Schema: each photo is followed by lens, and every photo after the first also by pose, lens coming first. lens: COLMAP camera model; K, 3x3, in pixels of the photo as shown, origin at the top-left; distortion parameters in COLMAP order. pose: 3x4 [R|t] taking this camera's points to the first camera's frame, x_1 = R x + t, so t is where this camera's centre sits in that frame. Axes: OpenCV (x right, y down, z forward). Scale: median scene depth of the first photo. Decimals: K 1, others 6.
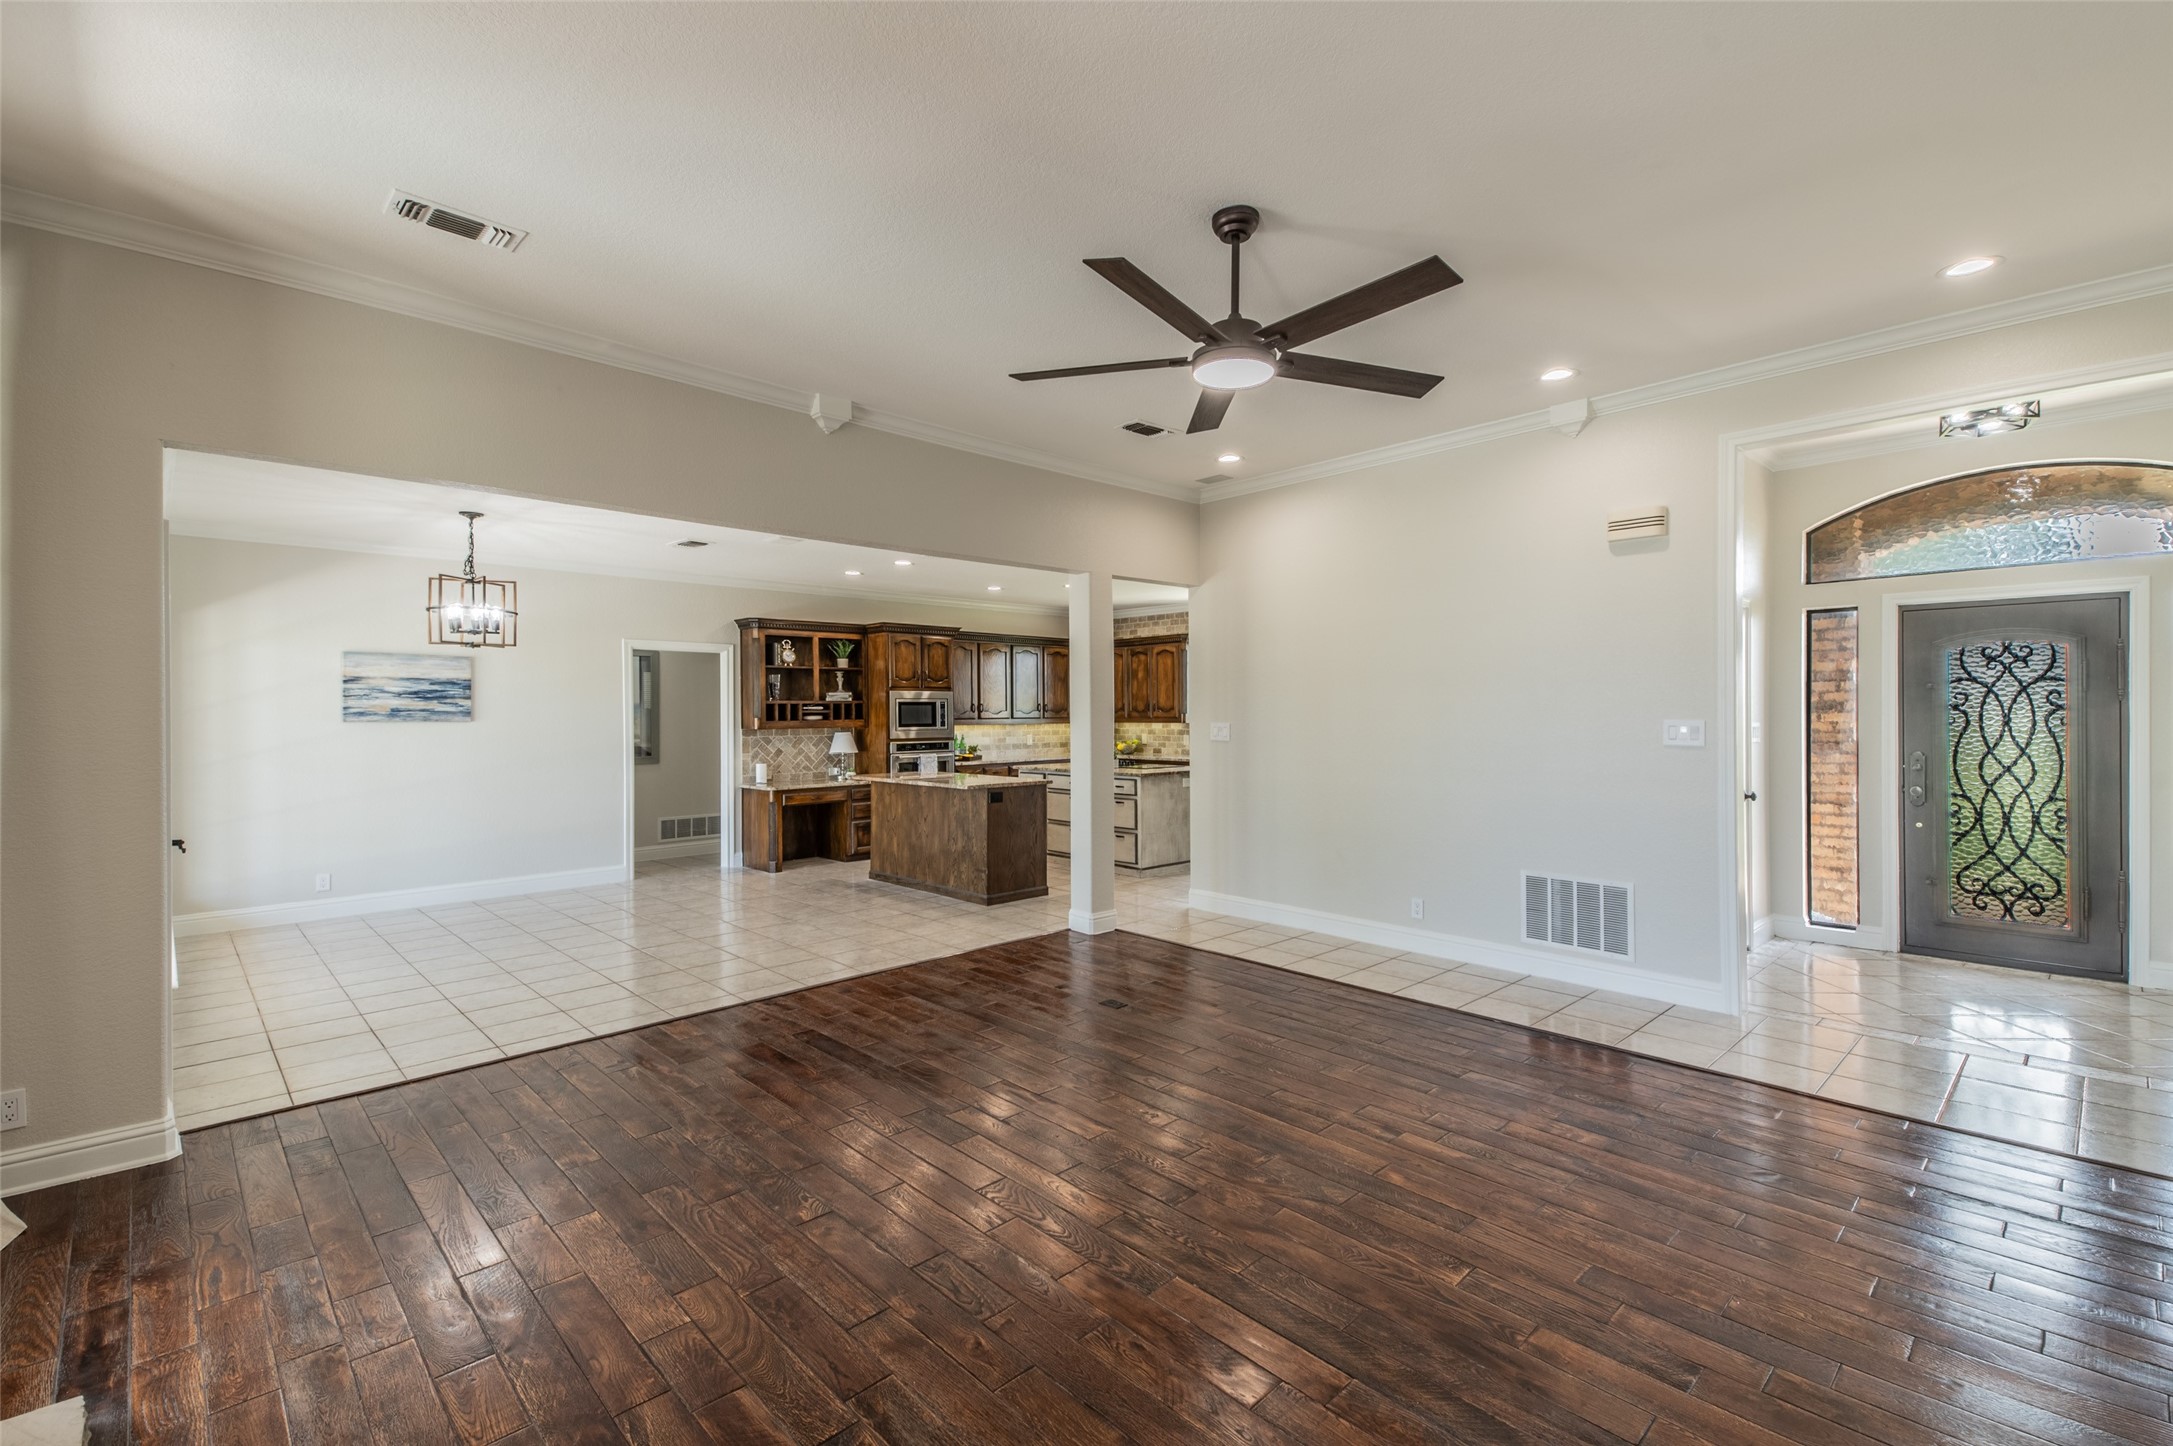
lens RADIAL K [[980.3, 0, 1096.2], [0, 980.3, 716.2], [0, 0, 1]] dist [0.033477, -0.000687]
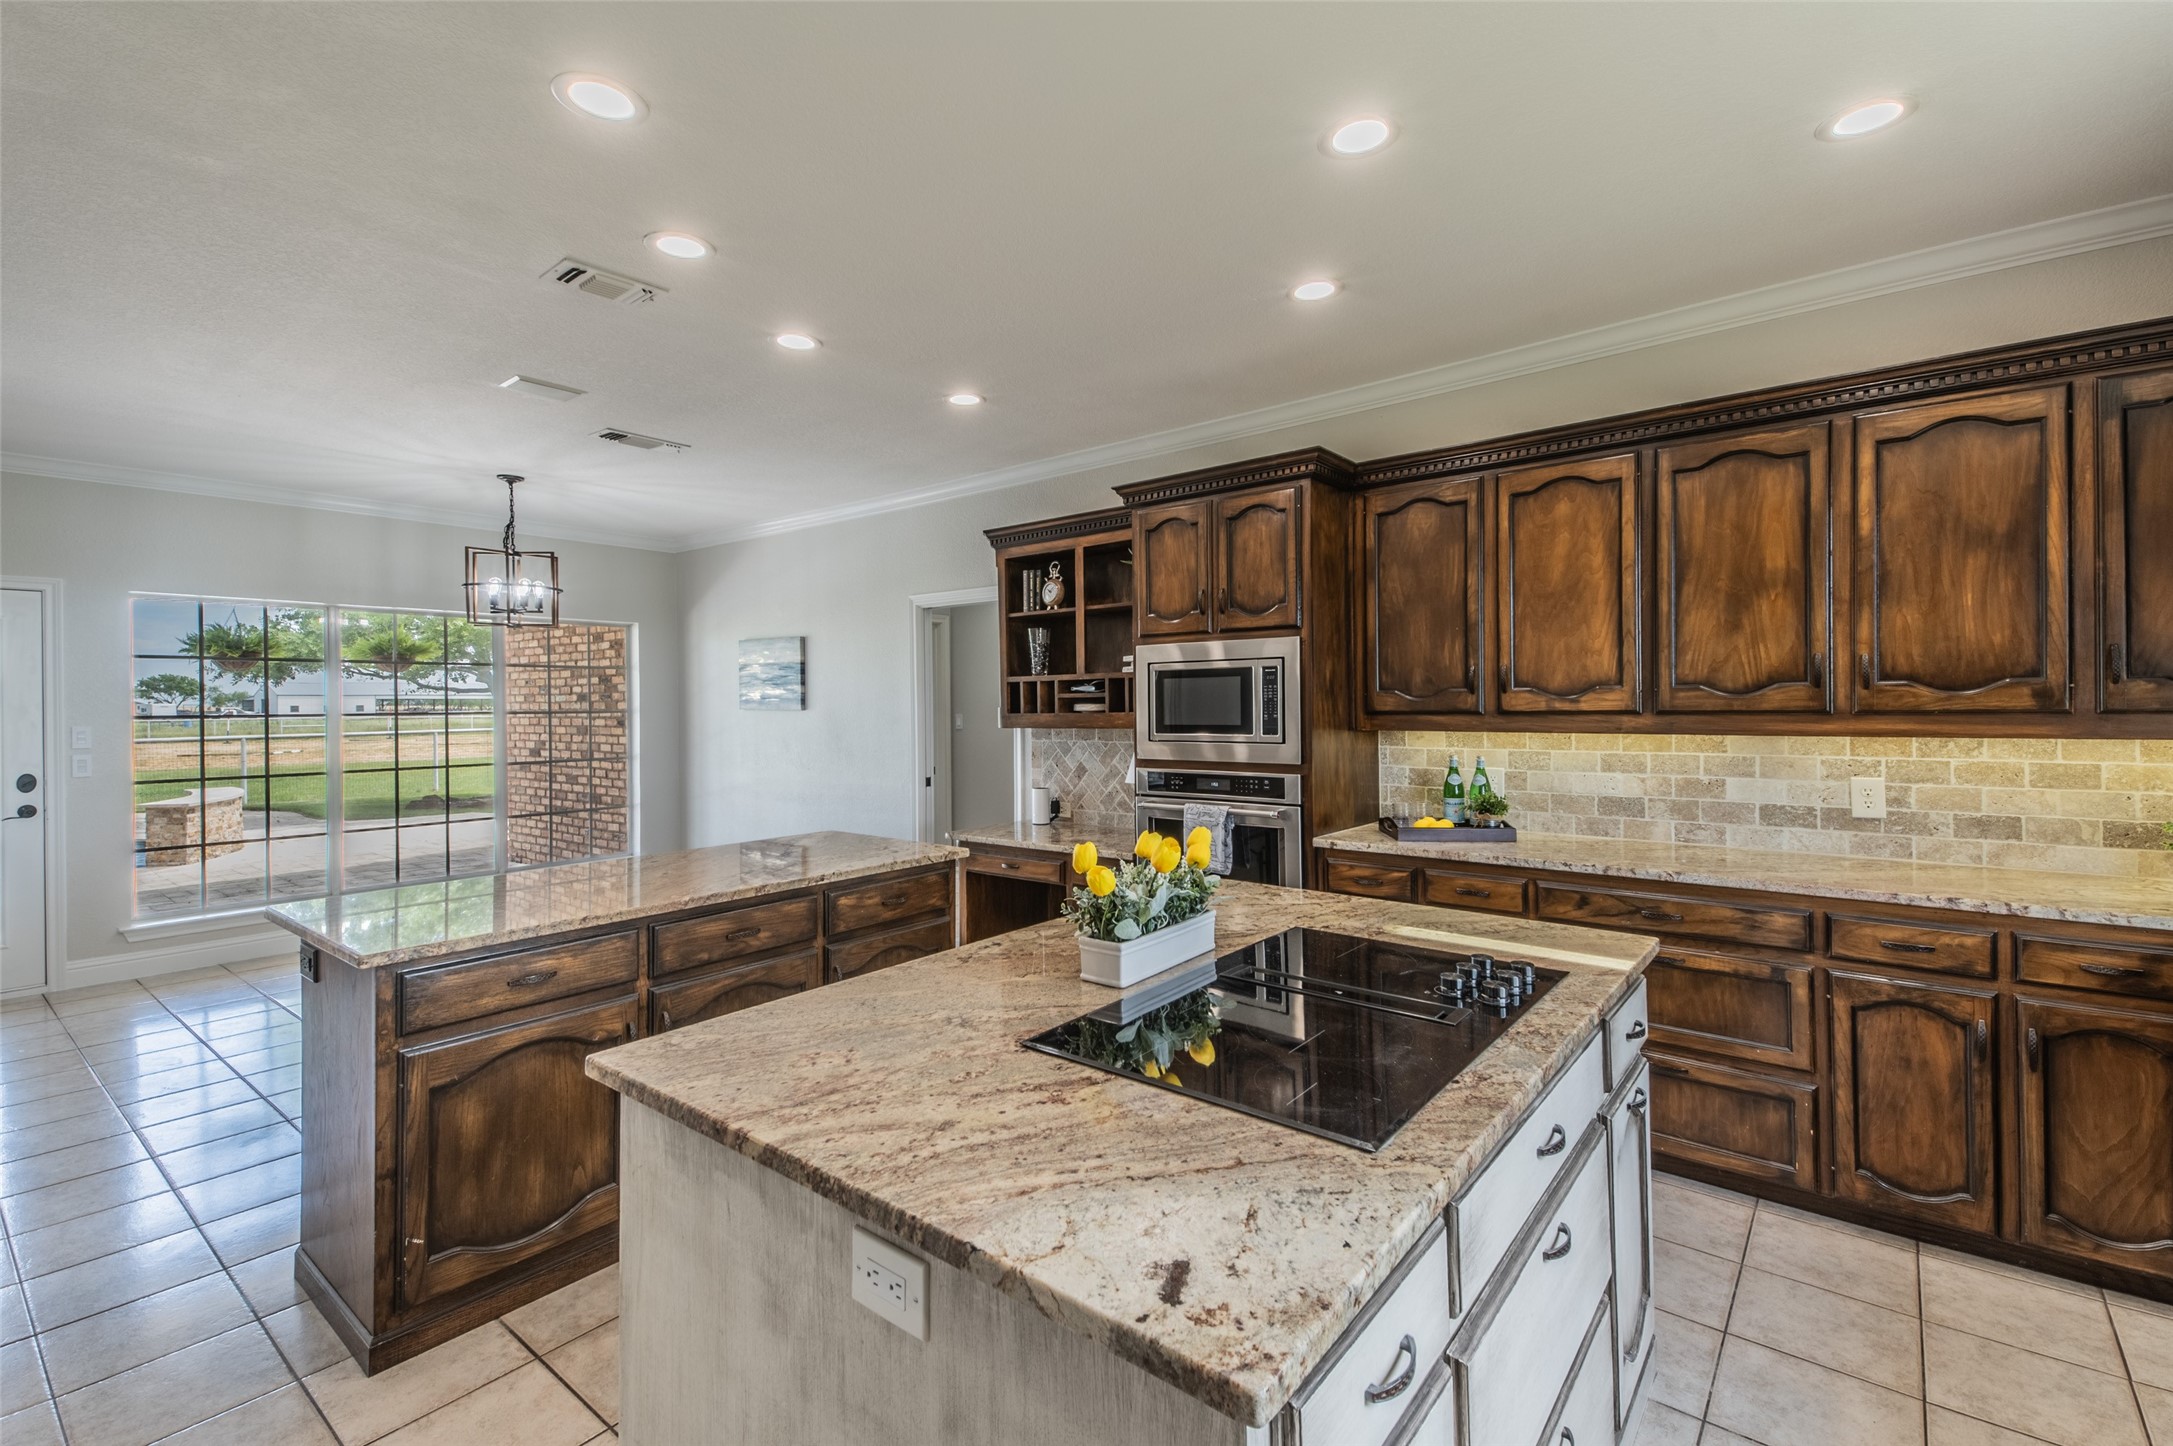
lens RADIAL K [[980.3, 0, 1089.8], [0, 980.3, 704.3], [0, 0, 1]] dist [0.033477, -0.000687]
pose [[0.119788, 0.005457, -0.992785, 0.259670], [0.003413, 0.999977, 0.005909, -0.004007], [0.992794, -0.004097, 0.119766, 1.146435]]
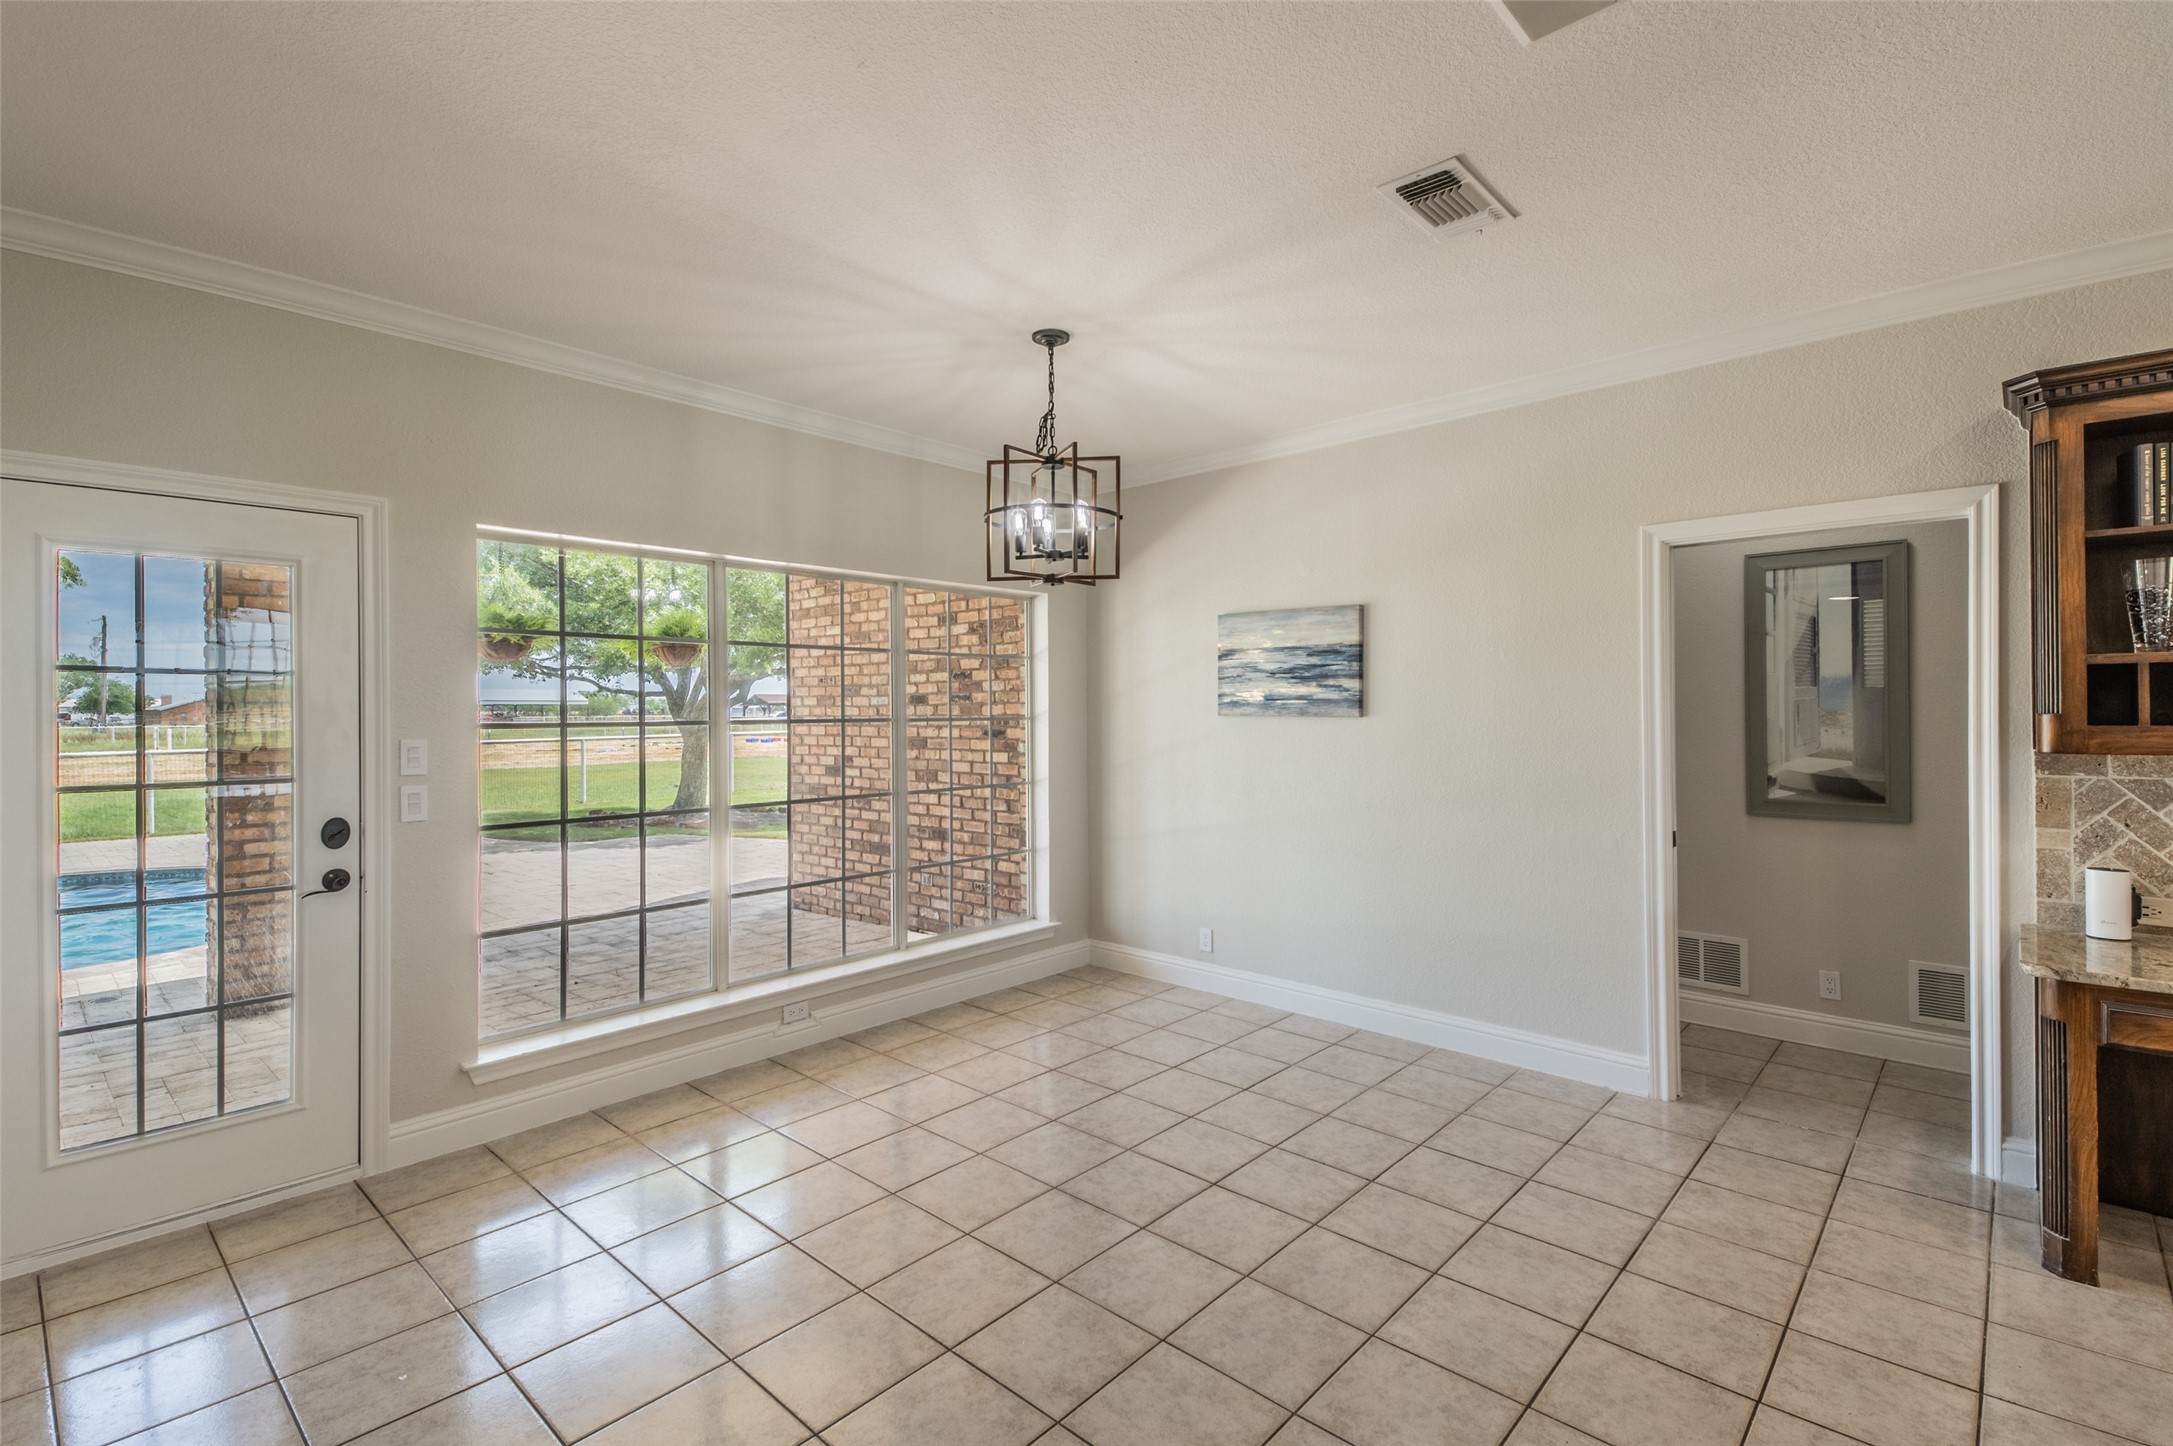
lens RADIAL K [[980.3, 0, 1085.2], [0, 980.3, 710.5], [0, 0, 1]] dist [0.033477, -0.000687]
pose [[0.066286, 0.003990, -0.997793, -0.071139], [0.001356, 0.999991, 0.004089, -0.000860], [0.997800, -0.001624, 0.066280, 0.801502]]
